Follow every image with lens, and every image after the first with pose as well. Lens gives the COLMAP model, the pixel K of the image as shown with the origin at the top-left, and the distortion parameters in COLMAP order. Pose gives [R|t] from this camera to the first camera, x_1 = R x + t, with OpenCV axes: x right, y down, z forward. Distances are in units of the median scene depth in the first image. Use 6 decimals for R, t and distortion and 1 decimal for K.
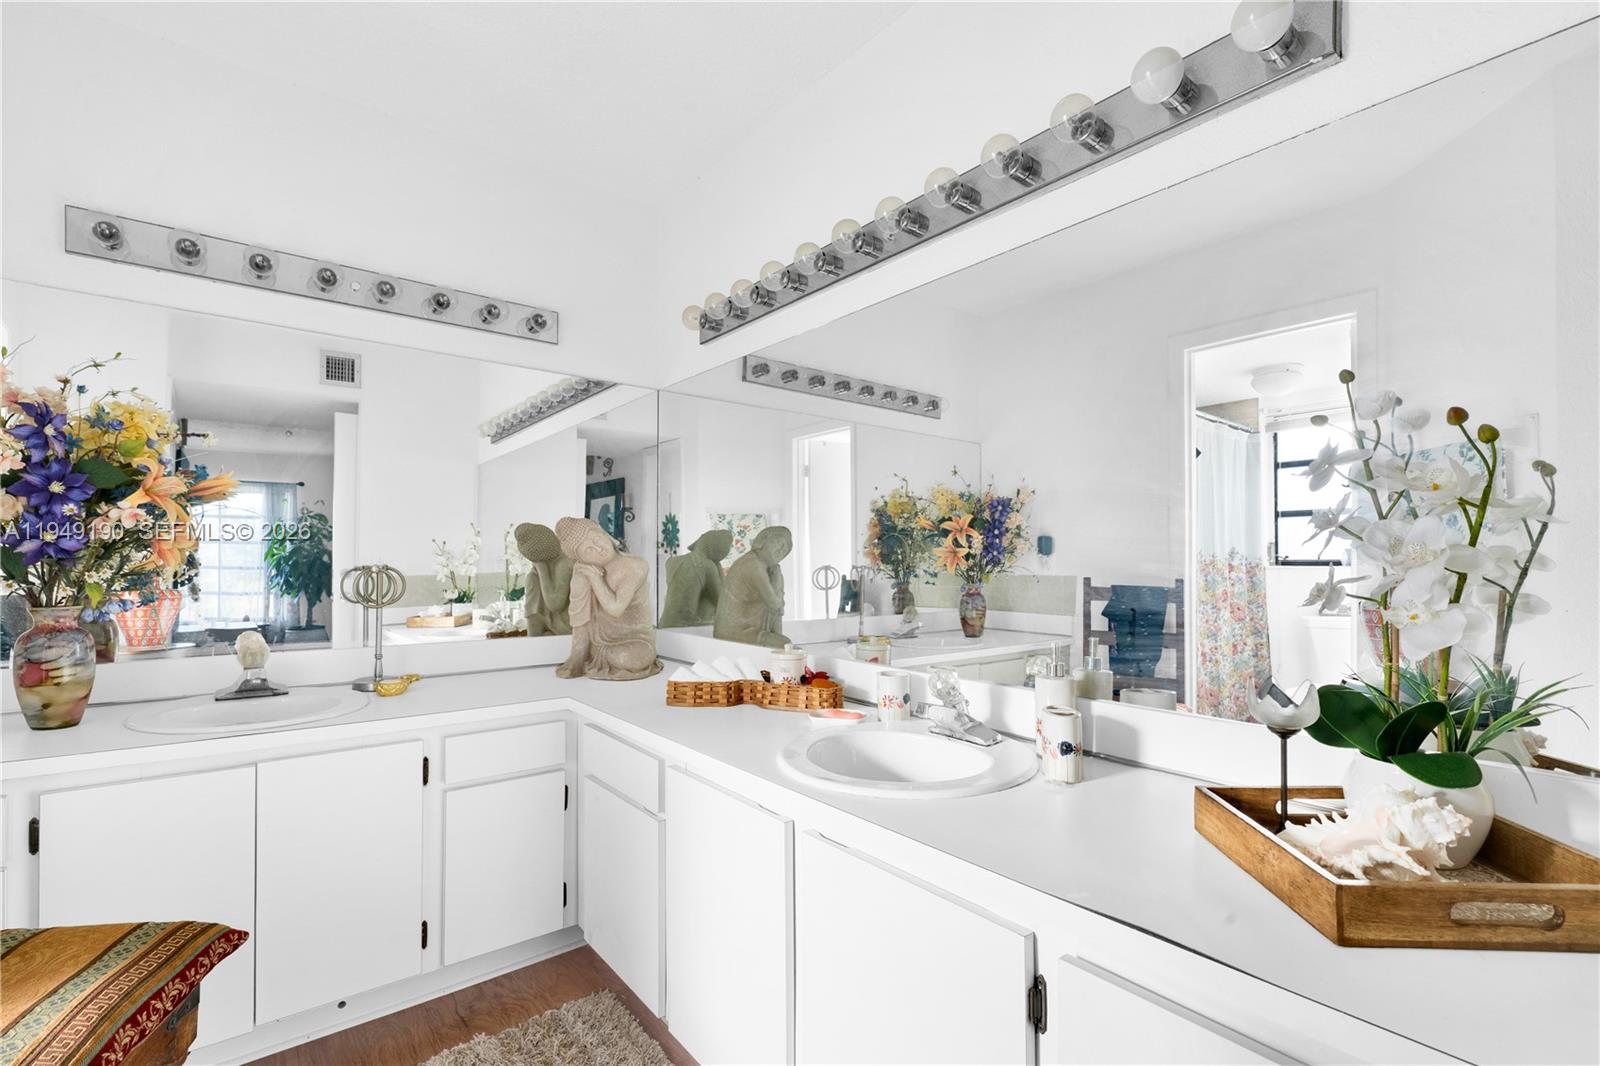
lens RADIAL K [[753.5, 0, 801.1], [0, 753.5, 550.3], [0, 0, 1]] dist [-0.000583, 0.001264]
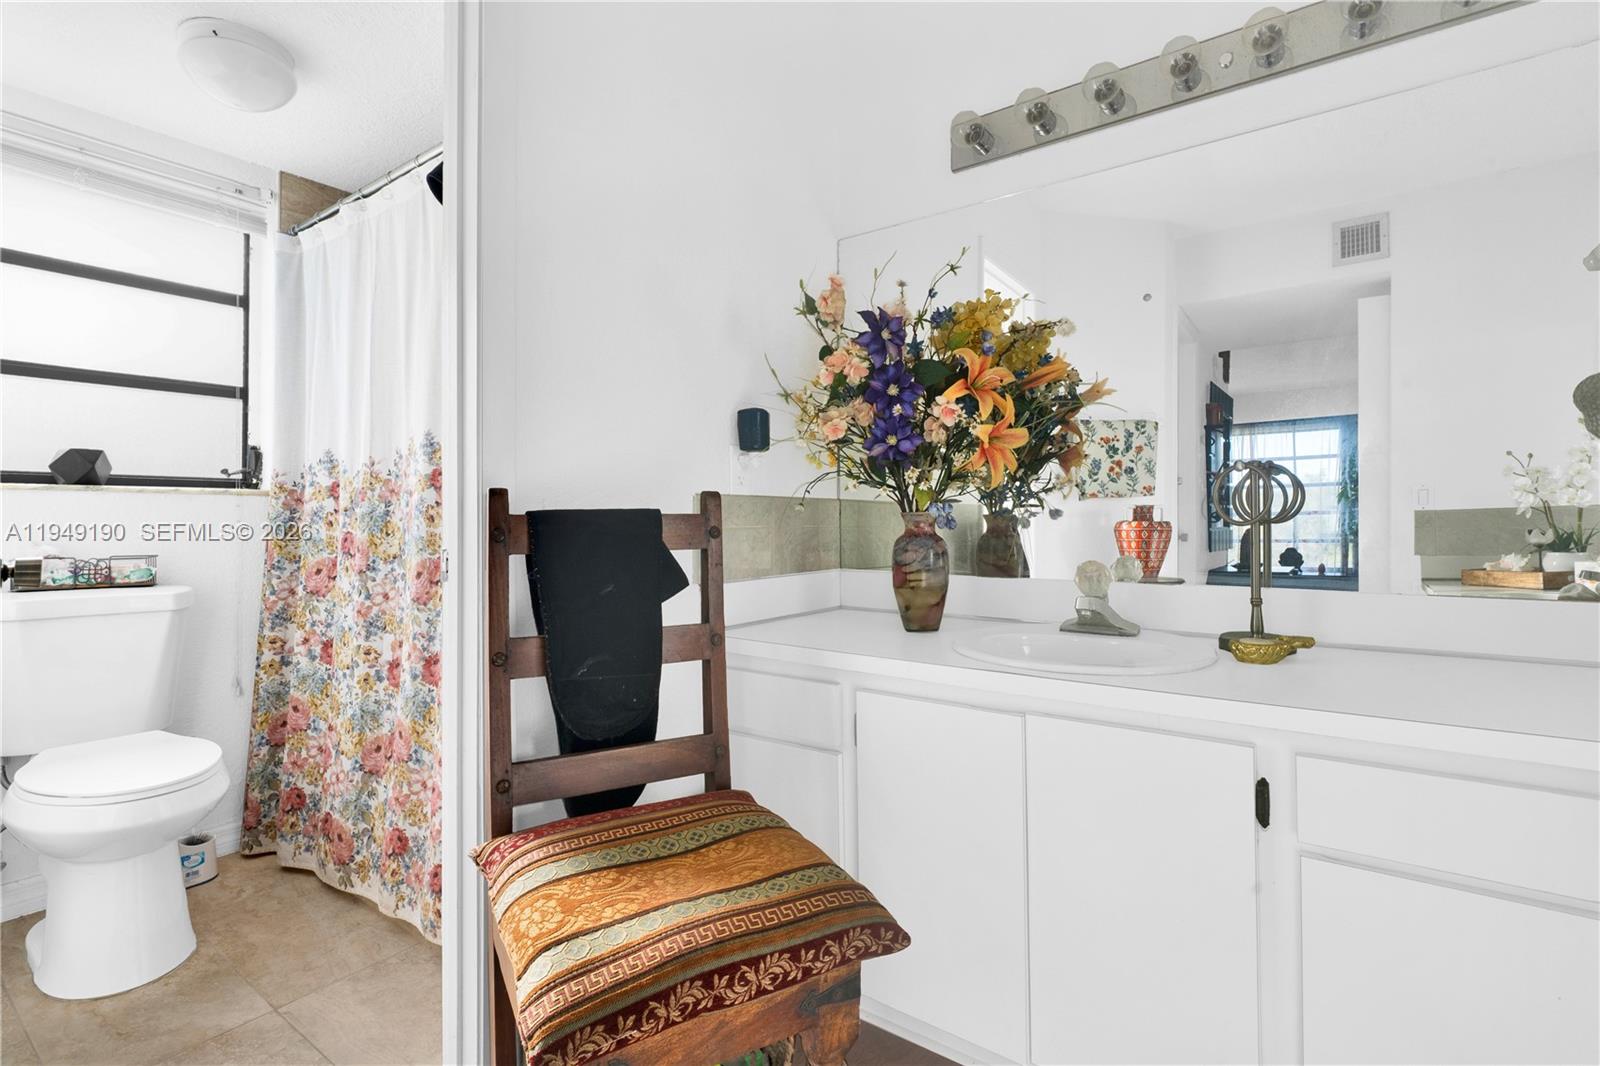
lens RADIAL K [[753.5, 0, 806.0], [0, 753.5, 519.3], [0, 0, 1]] dist [-0.000583, 0.001264]
pose [[0.255933, -0.008610, -0.966656, -0.044430], [0.016200, 0.999858, -0.004616, 0.088506], [0.966559, -0.014479, 0.256036, 0.606038]]
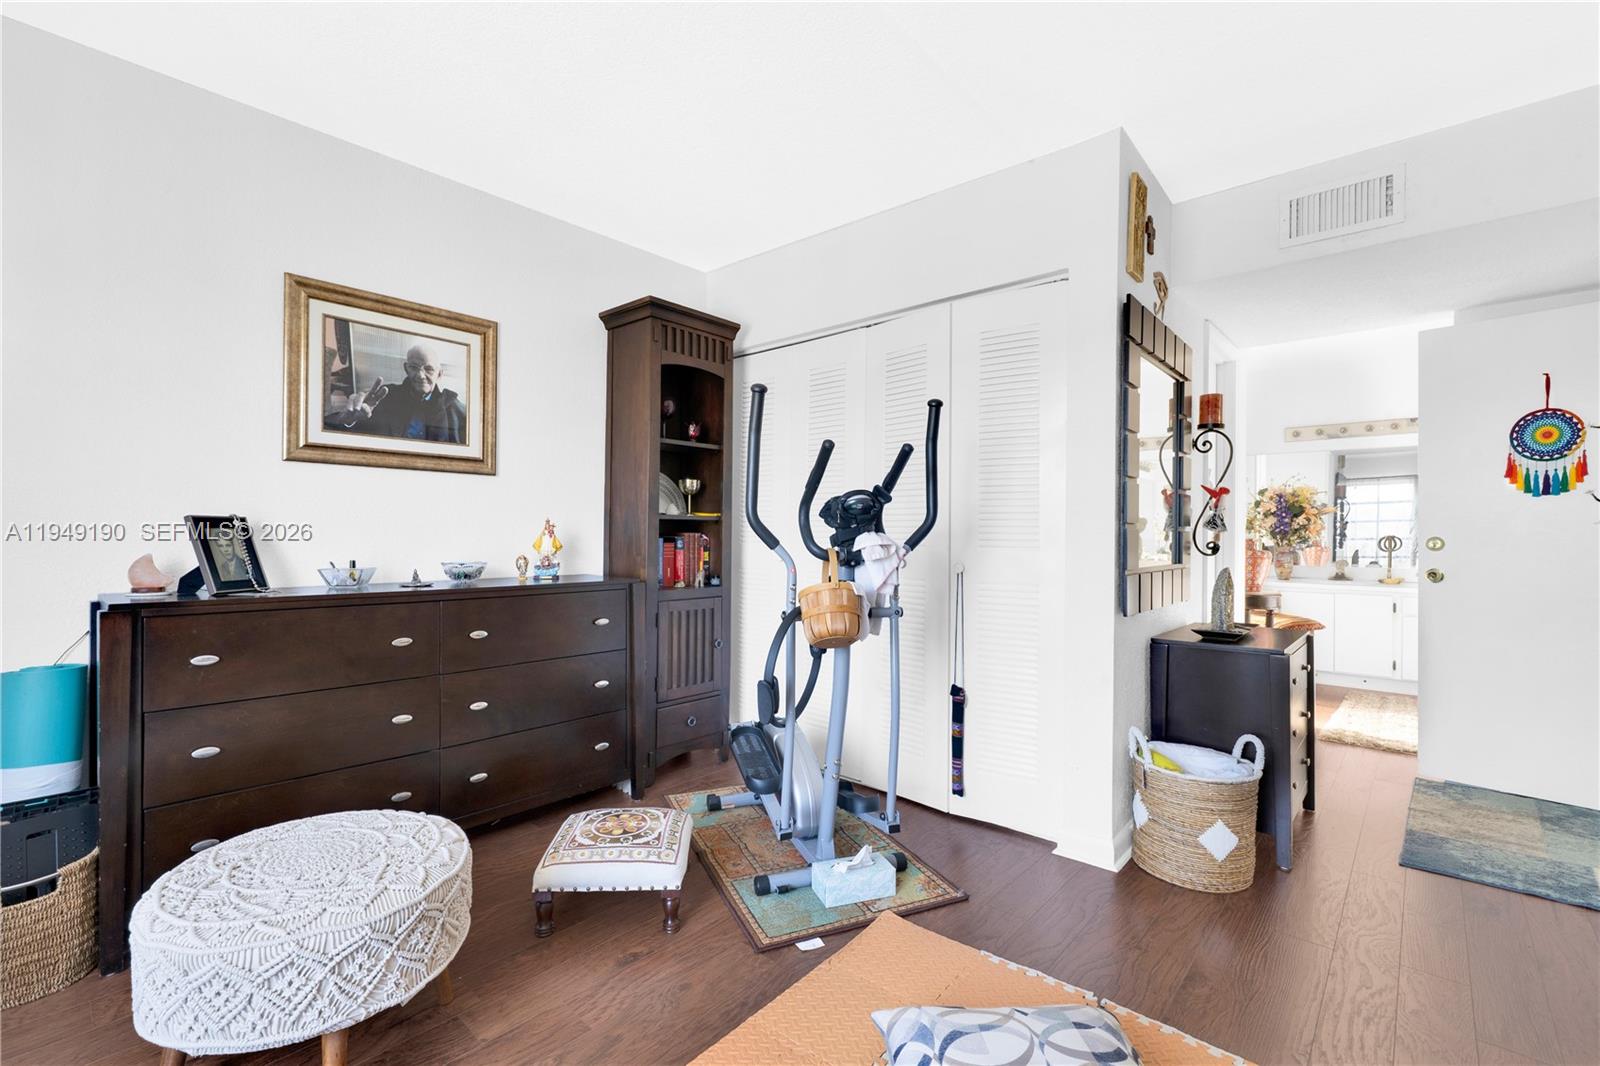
lens RADIAL K [[710.9, 0, 796.7], [0, 710.9, 534.0], [0, 0, 1]] dist [-0.008884, -0.000128]
pose [[0.168963, 0.000651, -0.985622, 1.999303], [0.007087, 0.999973, 0.001875, -0.009189], [0.985597, -0.007302, 0.168954, -1.911351]]
